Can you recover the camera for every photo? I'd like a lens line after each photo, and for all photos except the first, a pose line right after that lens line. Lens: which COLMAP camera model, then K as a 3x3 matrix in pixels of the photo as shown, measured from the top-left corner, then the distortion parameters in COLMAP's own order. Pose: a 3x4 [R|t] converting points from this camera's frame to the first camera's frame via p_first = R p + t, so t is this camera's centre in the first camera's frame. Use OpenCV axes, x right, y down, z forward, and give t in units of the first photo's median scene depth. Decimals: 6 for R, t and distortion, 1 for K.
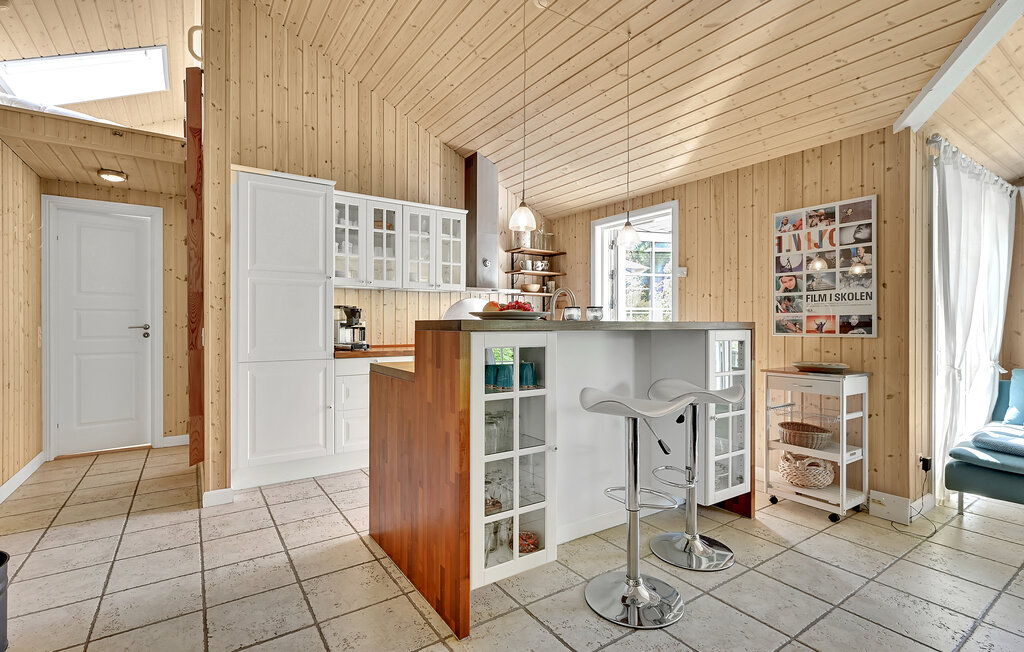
lens RADIAL K [[482.4, 0, 497.6], [0, 482.4, 322.8], [0, 0, 1]] dist [-0.000079, 0.000014]
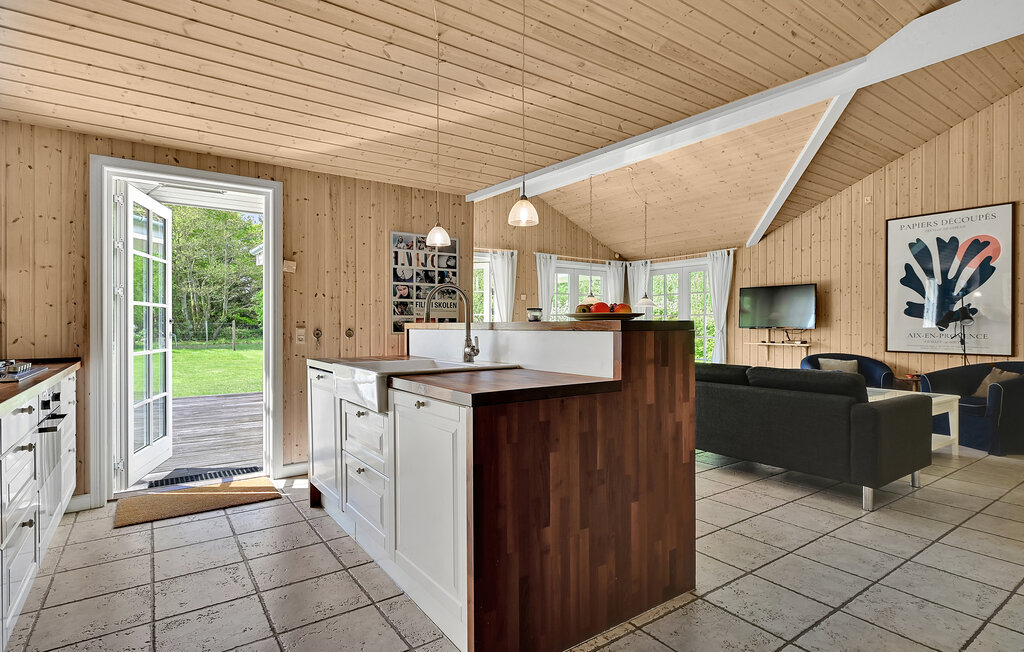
lens RADIAL K [[468.7, 0, 538.9], [0, 468.7, 325.2], [0, 0, 1]] dist [0.002444, 0.000129]
pose [[-0.013865, -0.003911, 0.999896, -0.584828], [0.000750, 0.999992, 0.003922, -0.000109], [-0.999904, 0.000804, -0.013862, 0.663614]]
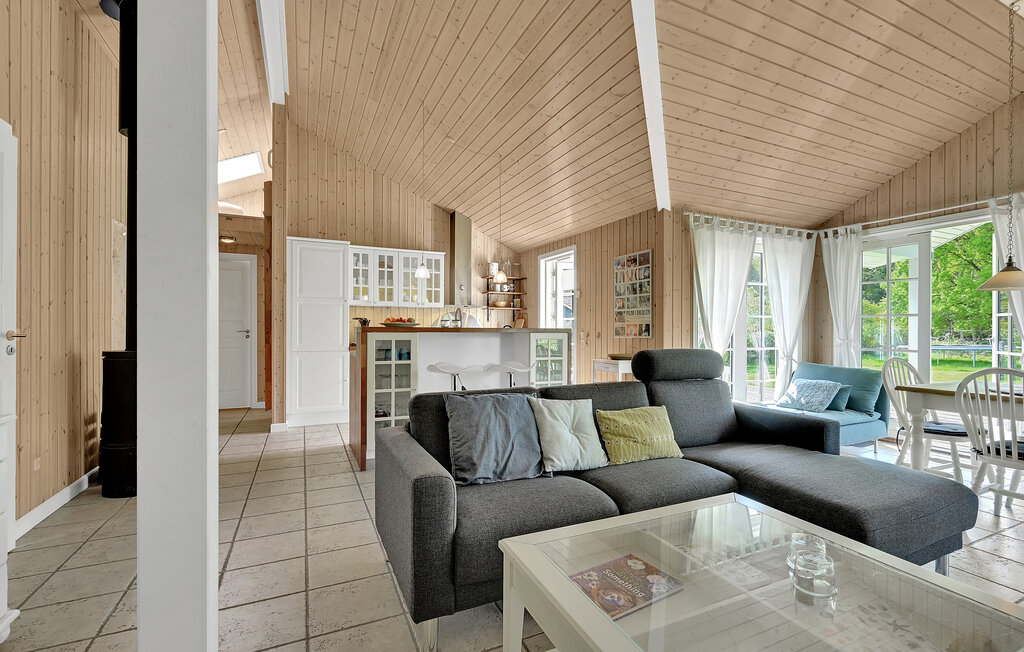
lens RADIAL K [[485.8, 0, 513.7], [0, 485.8, 329.5], [0, 0, 1]] dist [0.000070, -0.000315]
pose [[0.987673, 0.001588, -0.156524, 0.505407], [-0.001894, 0.999997, -0.001805, 0.005026], [0.156521, 0.002080, 0.987672, -0.573468]]
